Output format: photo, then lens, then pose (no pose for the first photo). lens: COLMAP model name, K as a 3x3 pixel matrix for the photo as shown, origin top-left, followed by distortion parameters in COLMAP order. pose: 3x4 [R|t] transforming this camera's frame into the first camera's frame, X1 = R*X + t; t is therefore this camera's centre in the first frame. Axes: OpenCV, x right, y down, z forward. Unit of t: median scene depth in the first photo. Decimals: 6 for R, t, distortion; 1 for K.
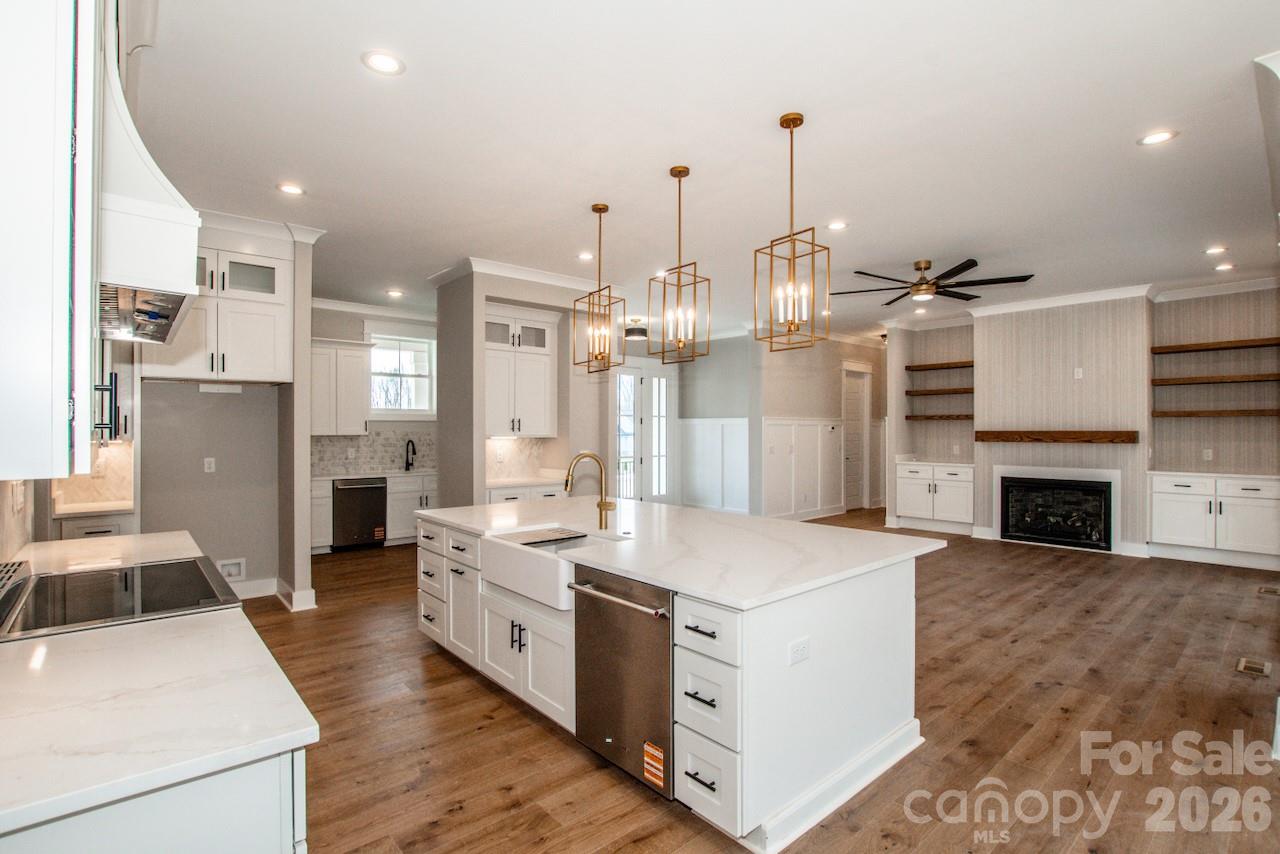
lens RADIAL K [[606.5, 0, 640.8], [0, 606.5, 425.7], [0, 0, 1]] dist [-0.031687, 0.003306]
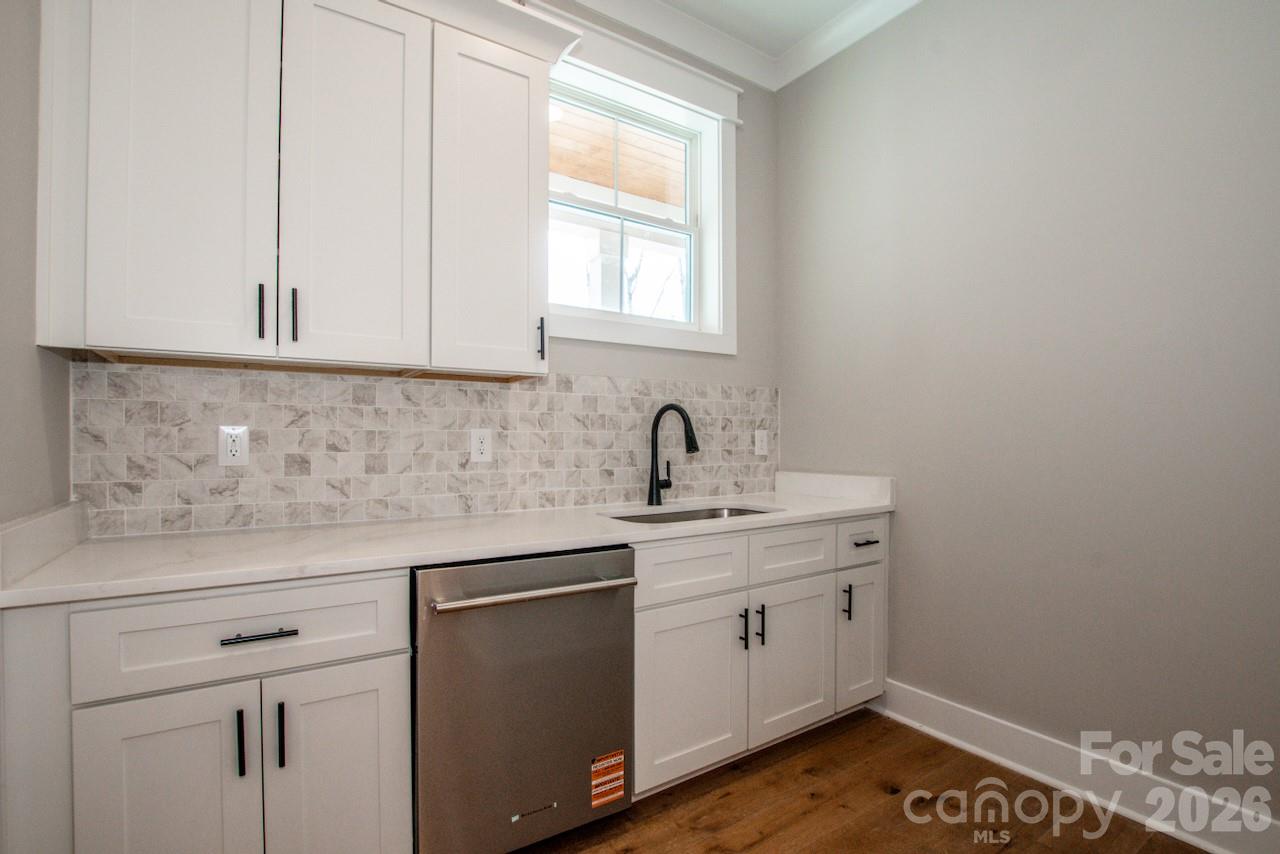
lens RADIAL K [[574.2, 0, 652.8], [0, 574.2, 438.8], [0, 0, 1]] dist [-0.040112, 0.005281]
pose [[0.993662, -0.003448, -0.112353, -0.407006], [0.003236, 0.999993, -0.002070, 0.047796], [0.112360, 0.001693, 0.993666, 0.814303]]
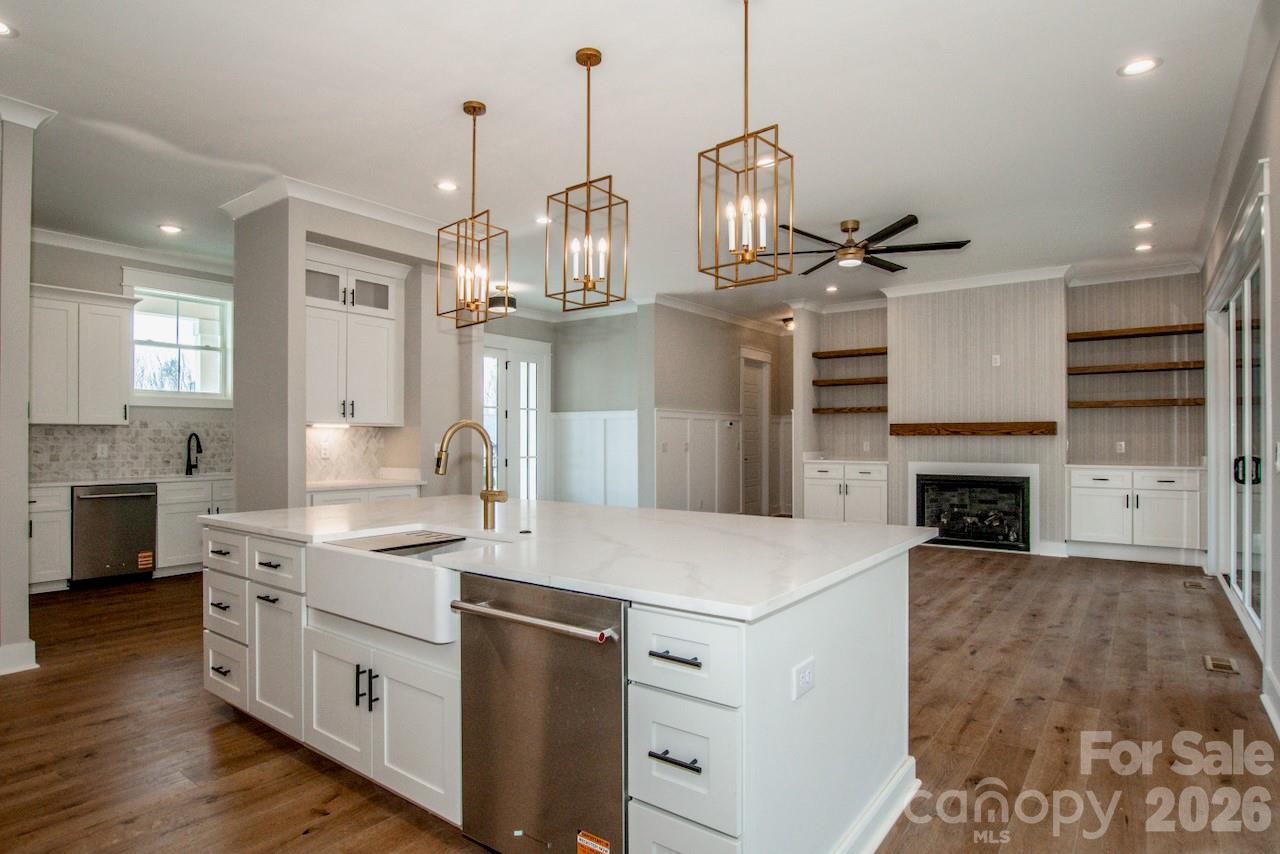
lens RADIAL K [[693.4, 0, 639.2], [0, 693.4, 431.3], [0, 0, 1]] dist [-0.025452, 0.002289]
pose [[0.978002, 0.001860, 0.208586, -0.028649], [-0.000987, 0.999990, -0.004288, 0.028225], [-0.208592, 0.003988, 0.977995, 0.078750]]
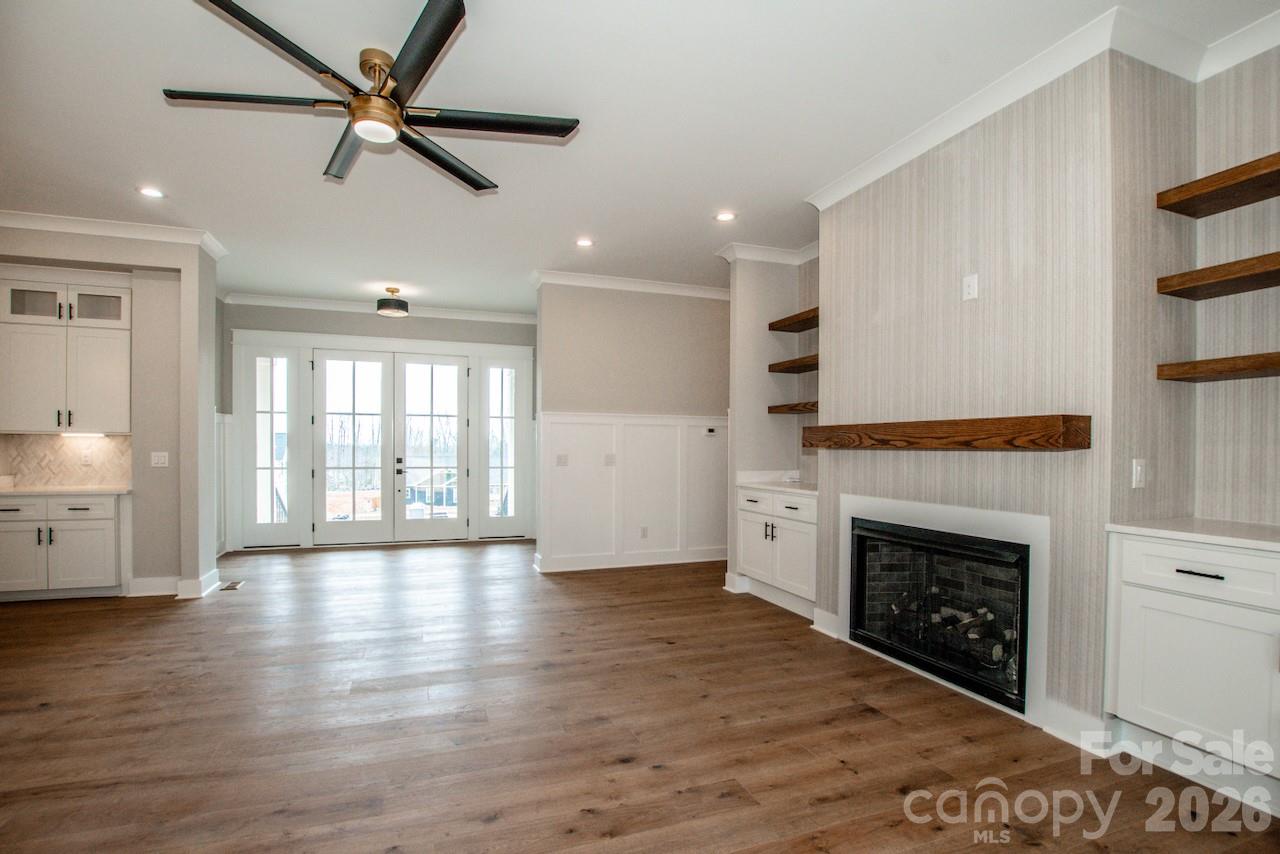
lens RADIAL K [[574.2, 0, 607.0], [0, 574.2, 455.5], [0, 0, 1]] dist [-0.040112, 0.005281]
pose [[0.928727, 0.012180, -0.370565, 0.667857], [-0.004158, 0.999740, 0.022438, 0.026275], [0.370742, -0.019298, 0.928536, 0.546931]]
